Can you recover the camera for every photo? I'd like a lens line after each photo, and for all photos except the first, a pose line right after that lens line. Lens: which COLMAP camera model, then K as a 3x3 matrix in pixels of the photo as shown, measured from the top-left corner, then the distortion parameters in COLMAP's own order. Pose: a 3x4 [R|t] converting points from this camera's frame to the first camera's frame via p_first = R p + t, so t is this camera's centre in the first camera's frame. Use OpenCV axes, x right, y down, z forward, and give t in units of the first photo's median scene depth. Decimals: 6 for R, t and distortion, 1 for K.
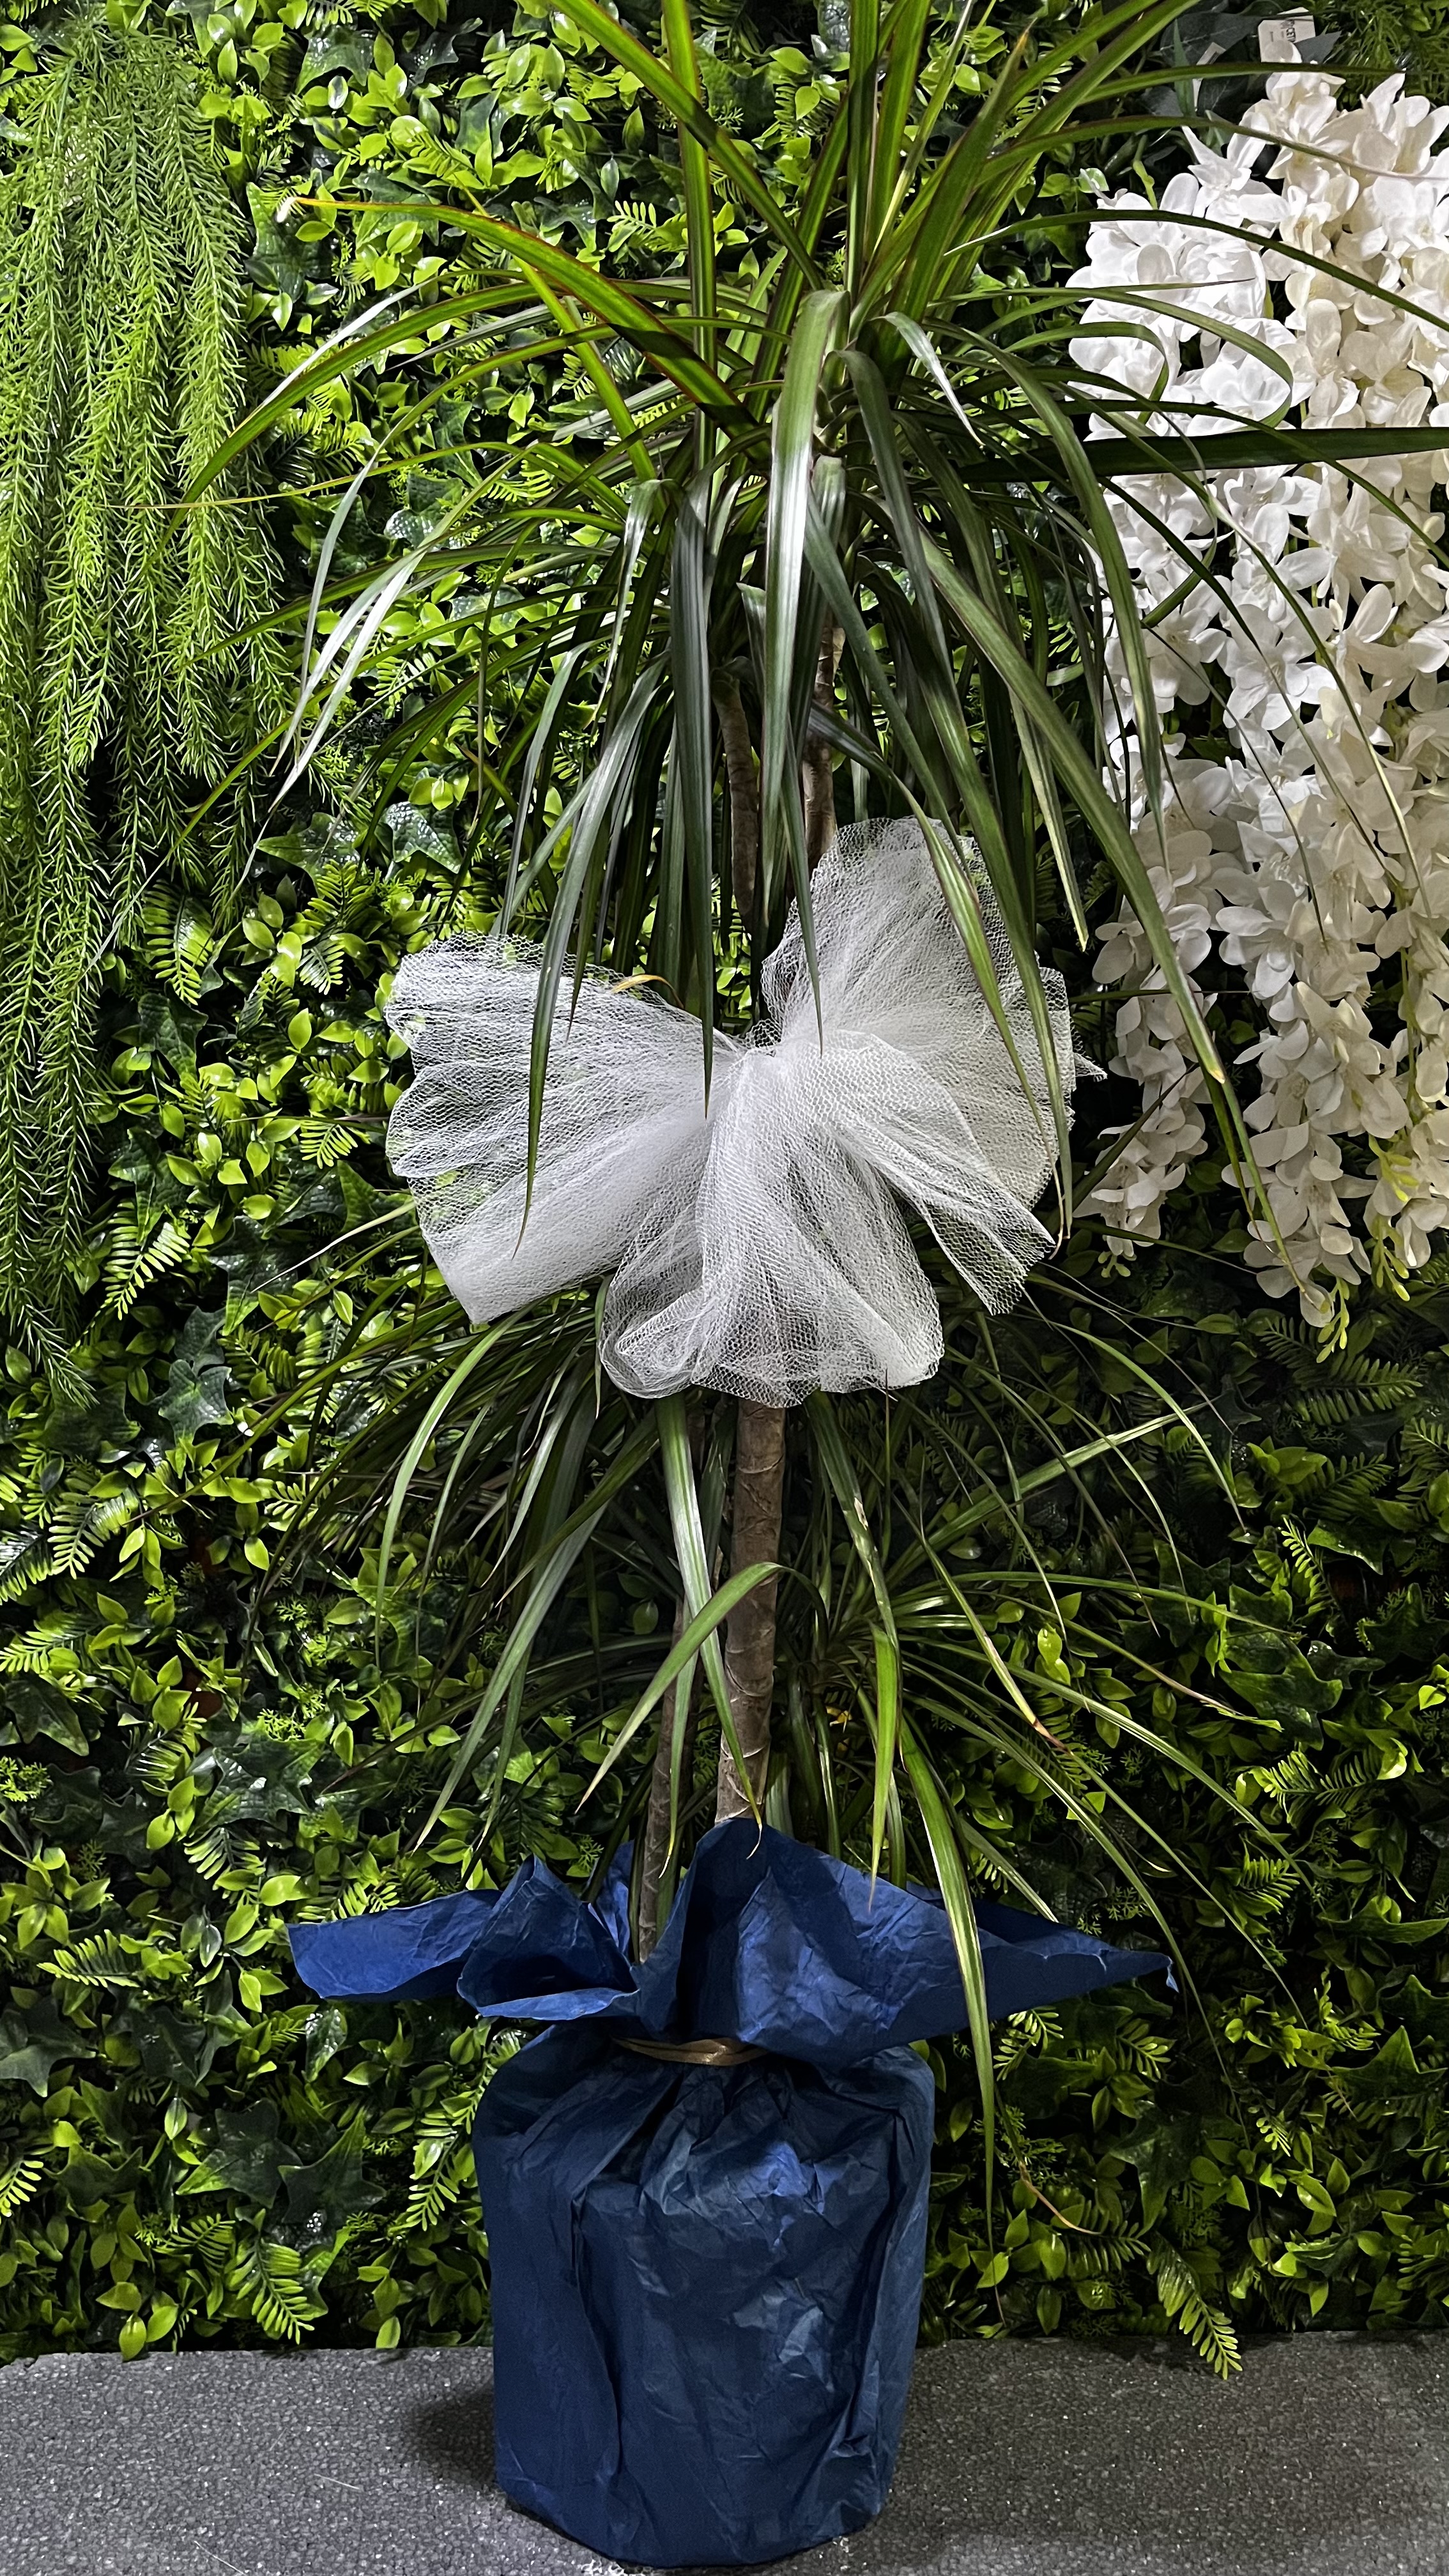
lens RADIAL K [[1961.0, 0, 732.6], [0, 1961.0, 1275.8], [0, 0, 1]] dist [0.053430, -0.065654]
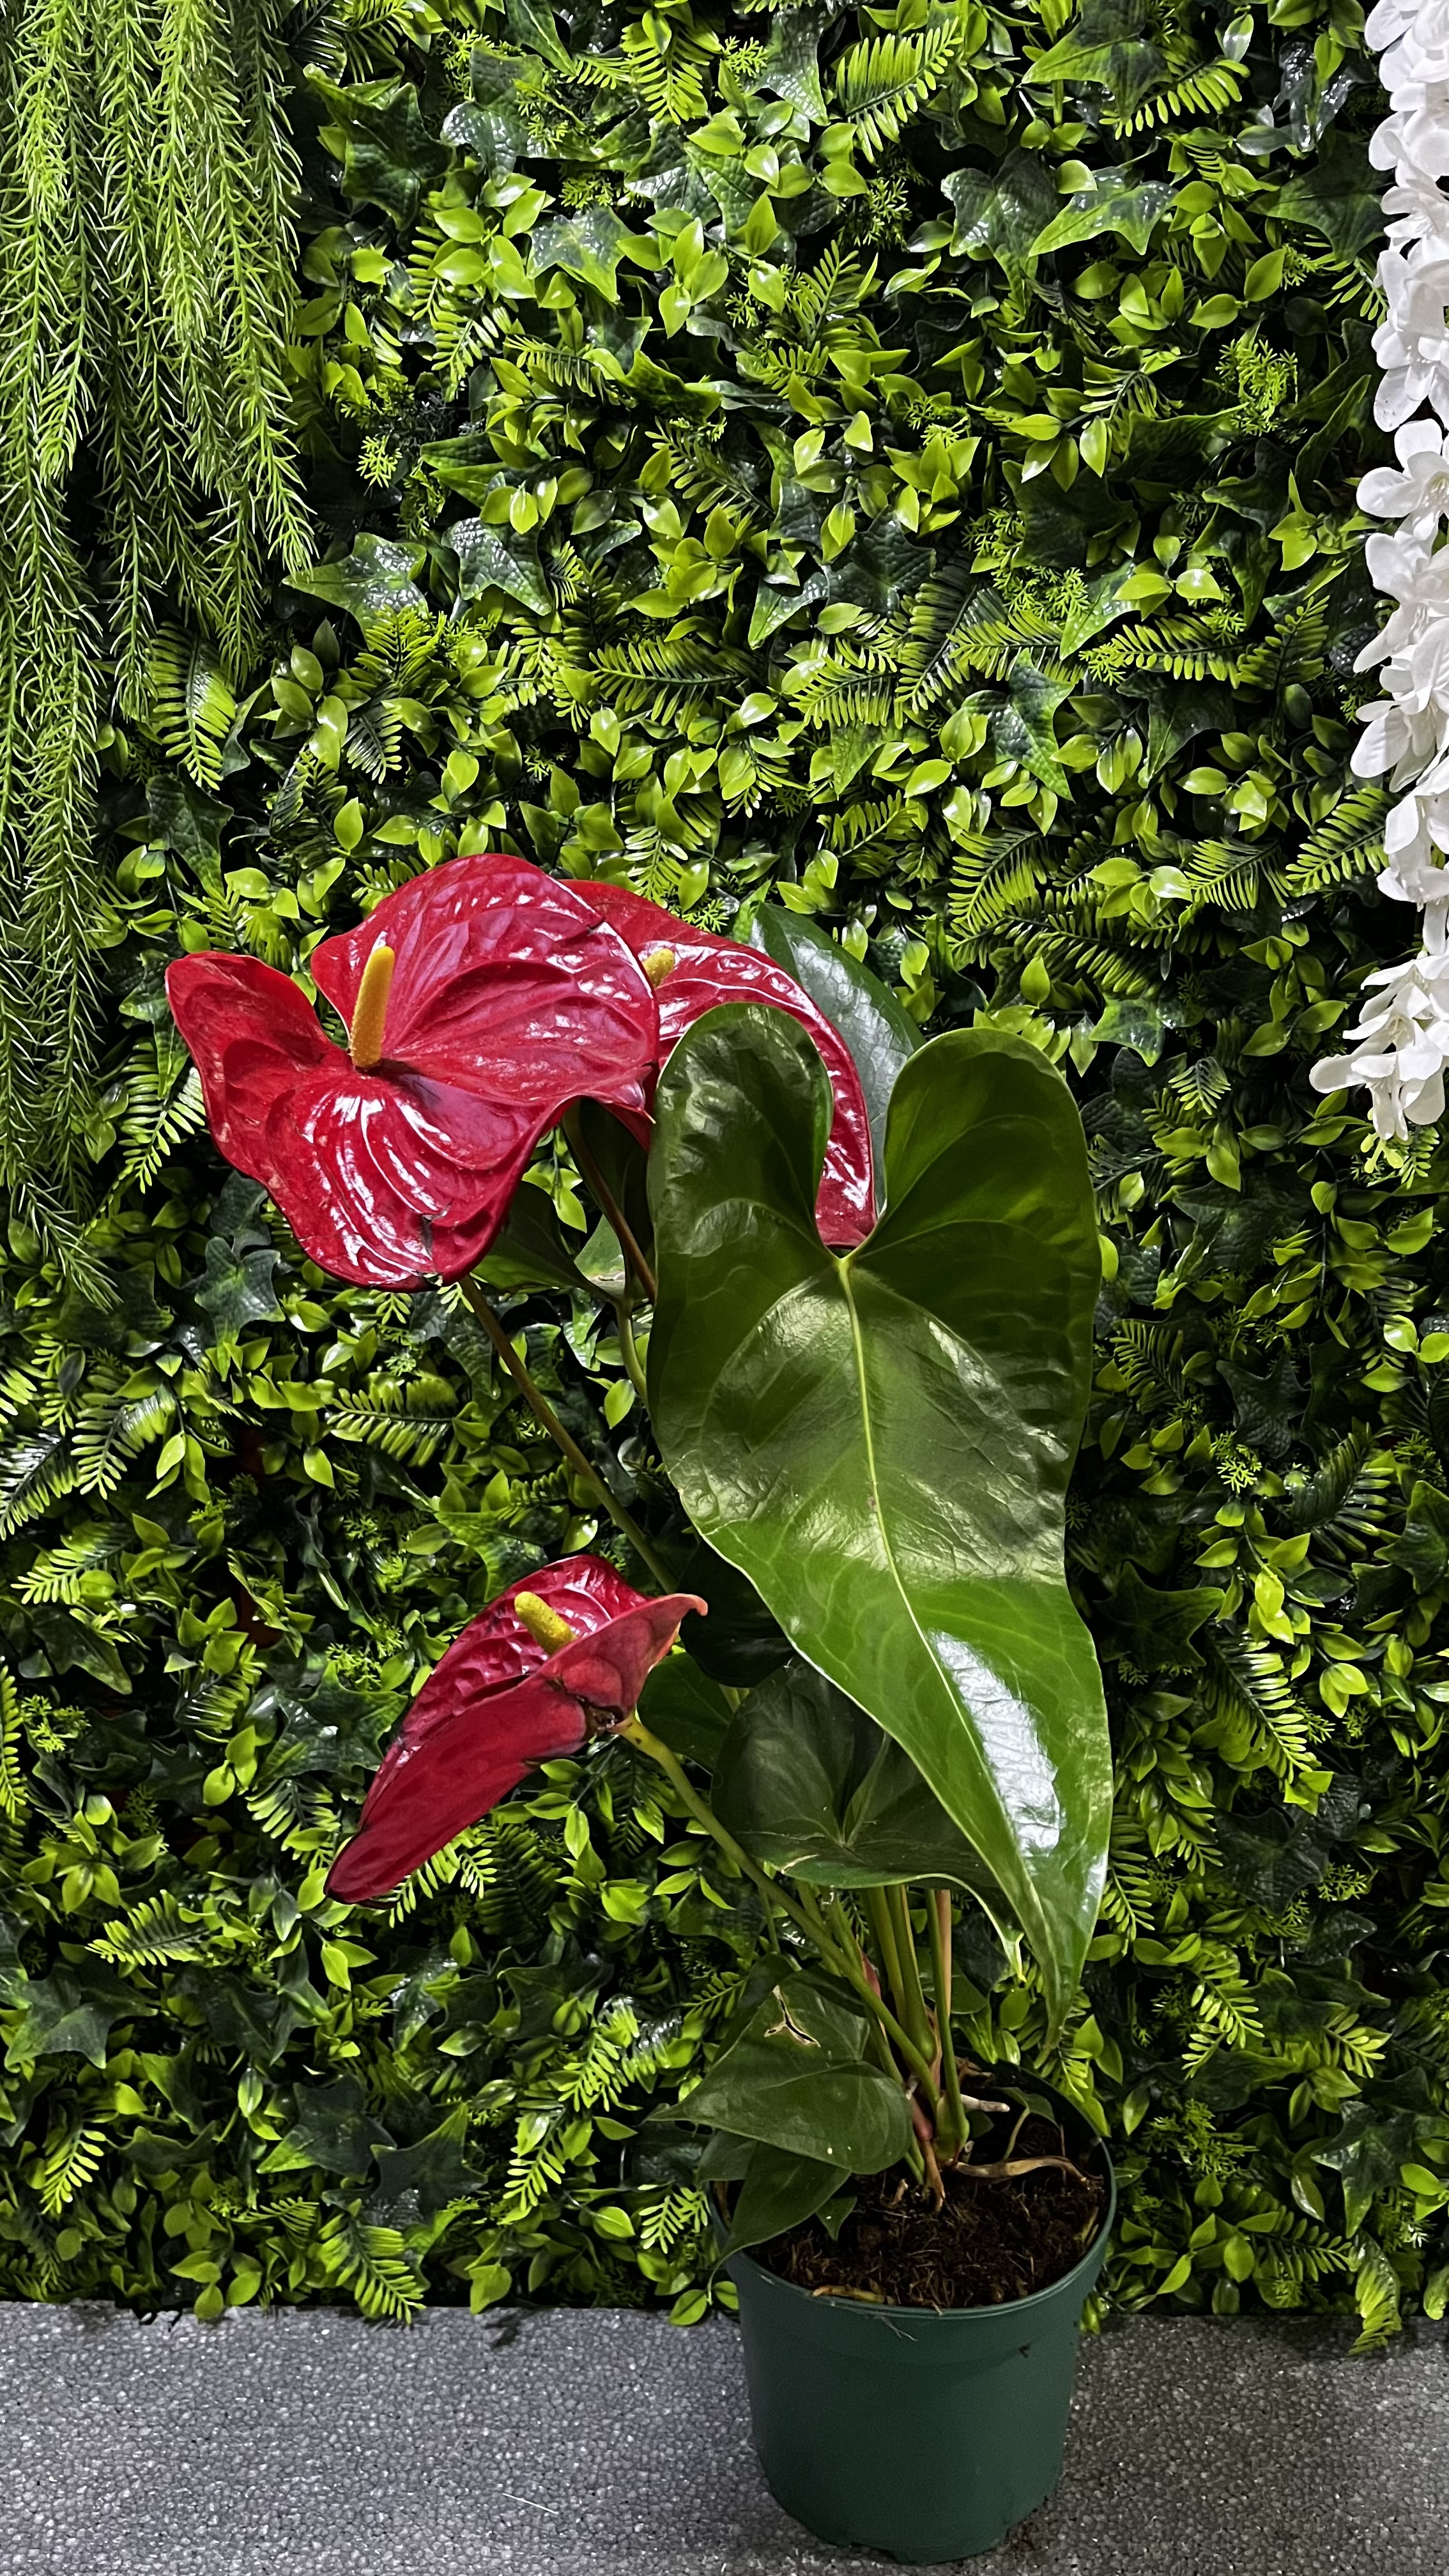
lens RADIAL K [[1976.8, 0, 703.9], [0, 1976.8, 1288.7], [0, 0, 1]] dist [0.062645, -0.096423]
pose [[0.999478, 0.009684, -0.030835, -0.051587], [-0.003748, 0.982343, 0.187049, -0.094022], [0.032102, -0.186836, 0.981866, 0.188045]]
